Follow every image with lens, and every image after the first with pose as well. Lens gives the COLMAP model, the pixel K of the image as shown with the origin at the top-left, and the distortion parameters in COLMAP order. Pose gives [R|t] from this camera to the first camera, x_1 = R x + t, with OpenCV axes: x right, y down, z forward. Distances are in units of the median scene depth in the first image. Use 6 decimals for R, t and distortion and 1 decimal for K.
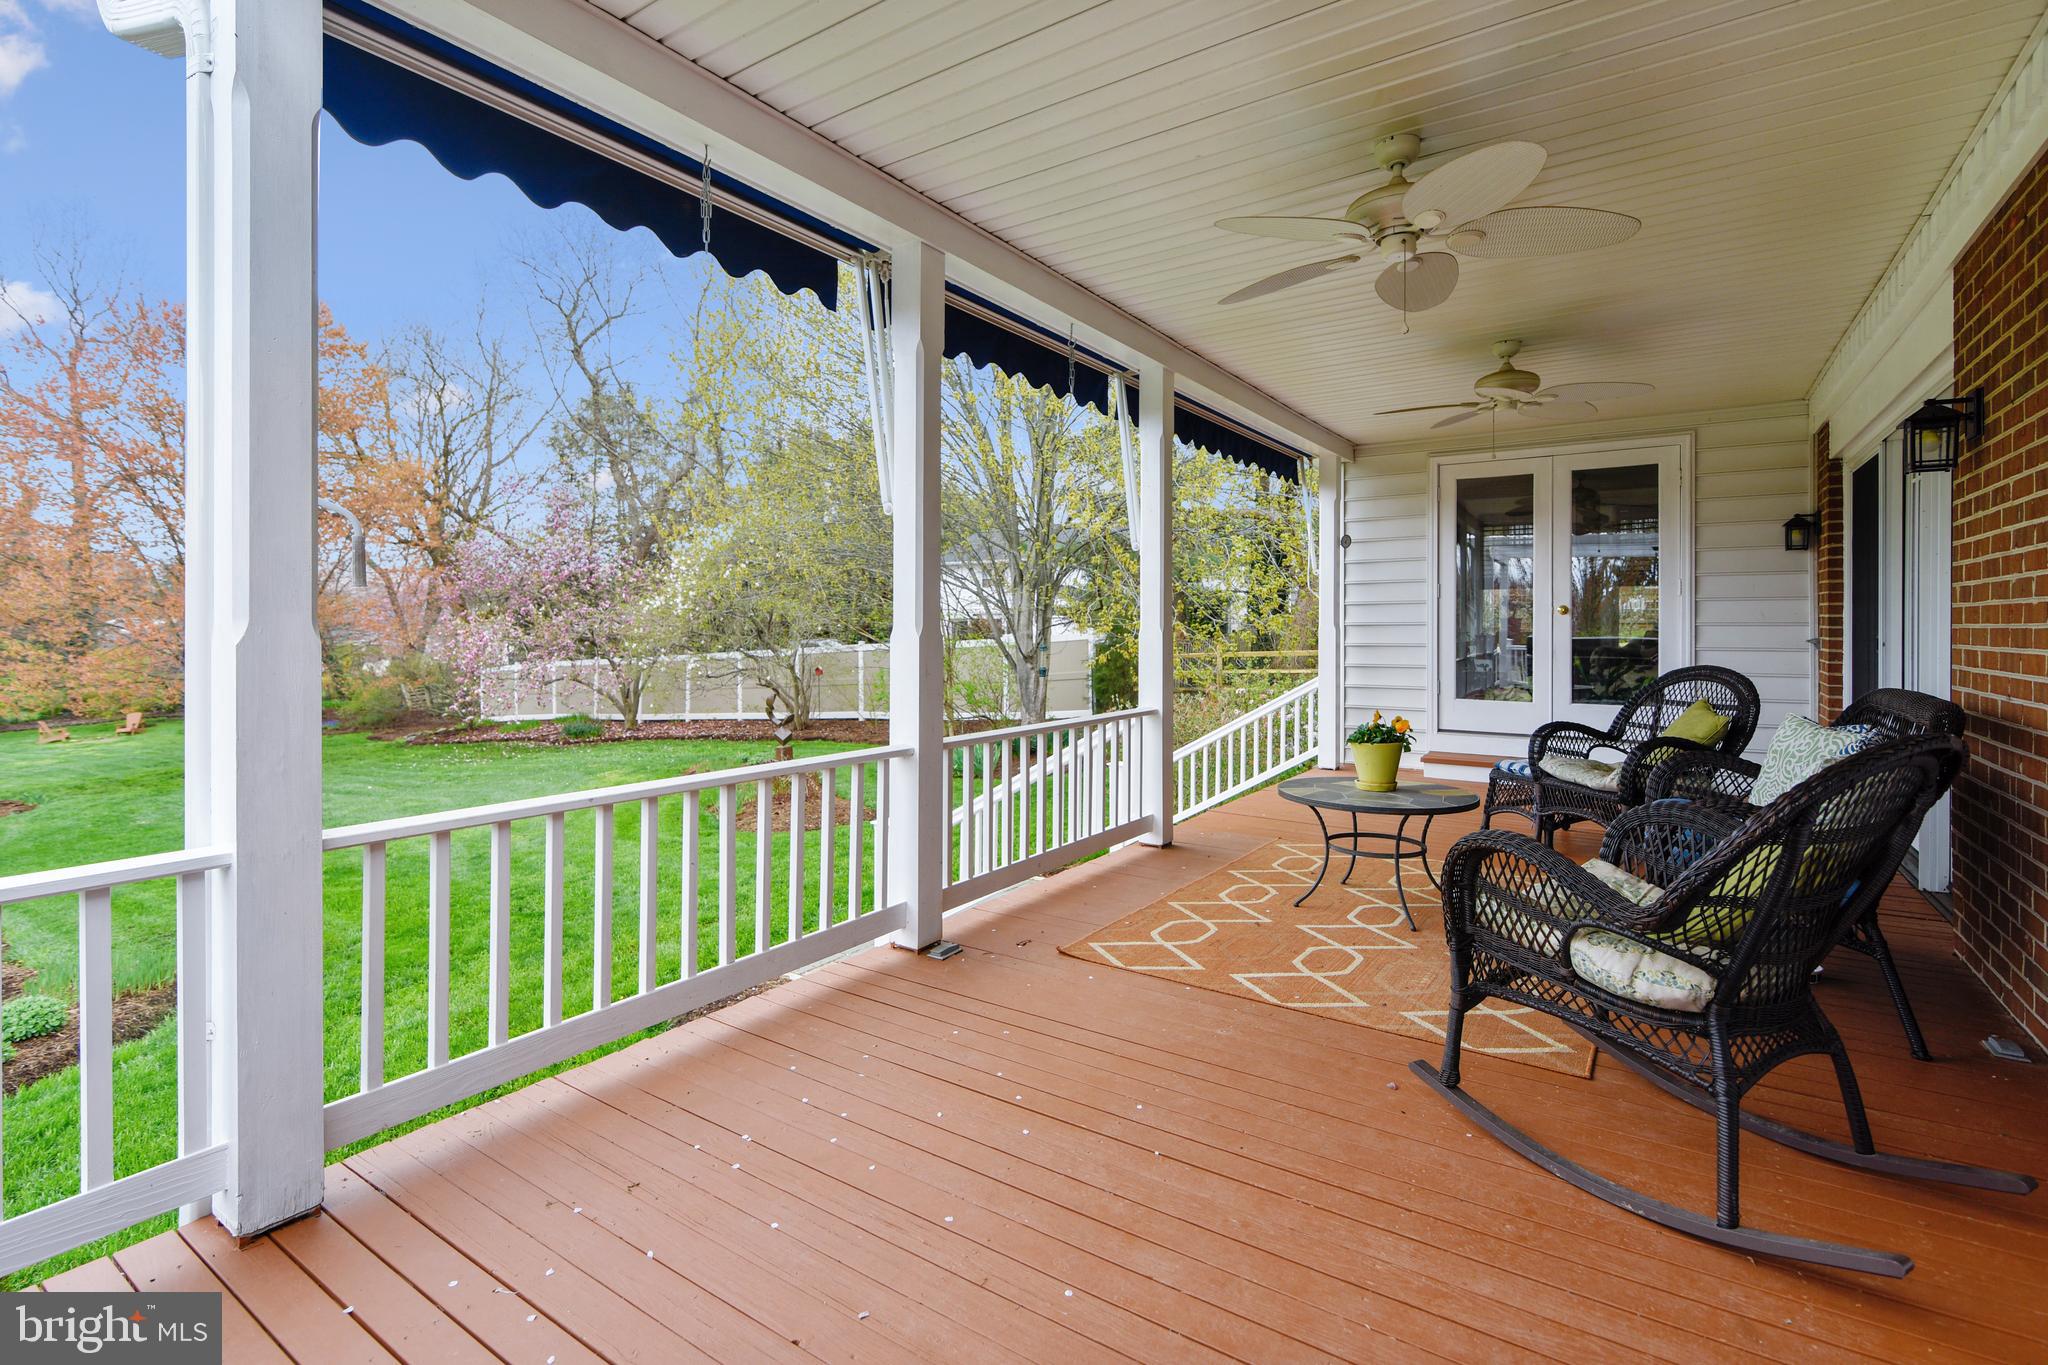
lens RADIAL K [[966.0, 0, 1015.3], [0, 966.0, 646.6], [0, 0, 1]] dist [0.000175, -0.000461]
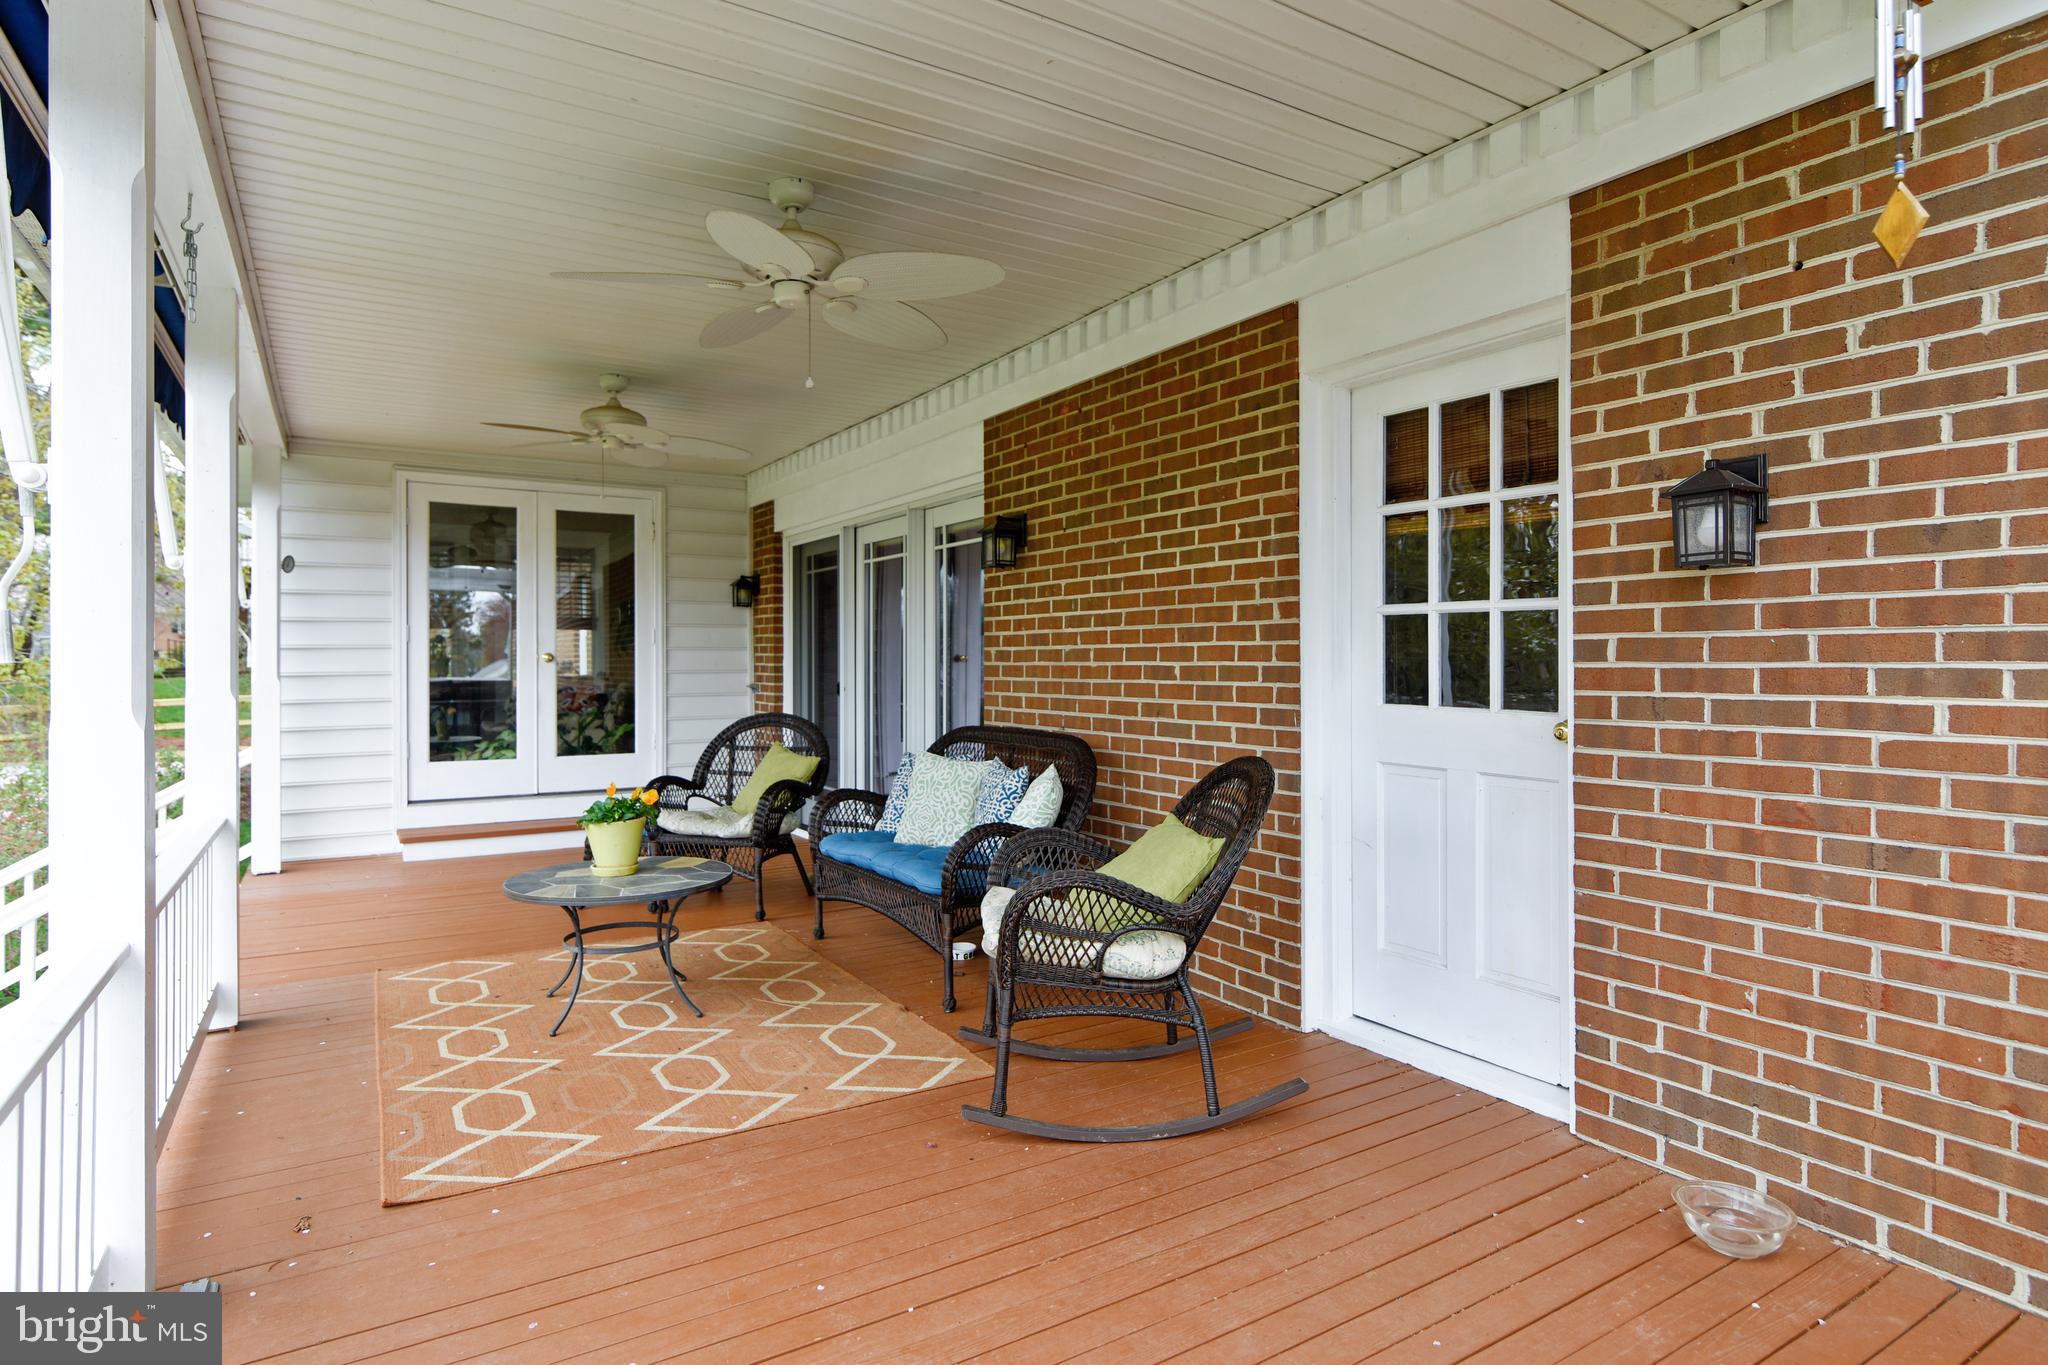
lens RADIAL K [[1091.7, 0, 1024.0], [0, 1091.7, 682.5], [0, 0, 1]] dist [0.000343, -0.000393]
pose [[0.405289, -0.018923, 0.913993, -0.256444], [0.021948, 0.999699, 0.010966, -0.018408], [-0.913925, 0.015616, 0.405582, 0.181731]]
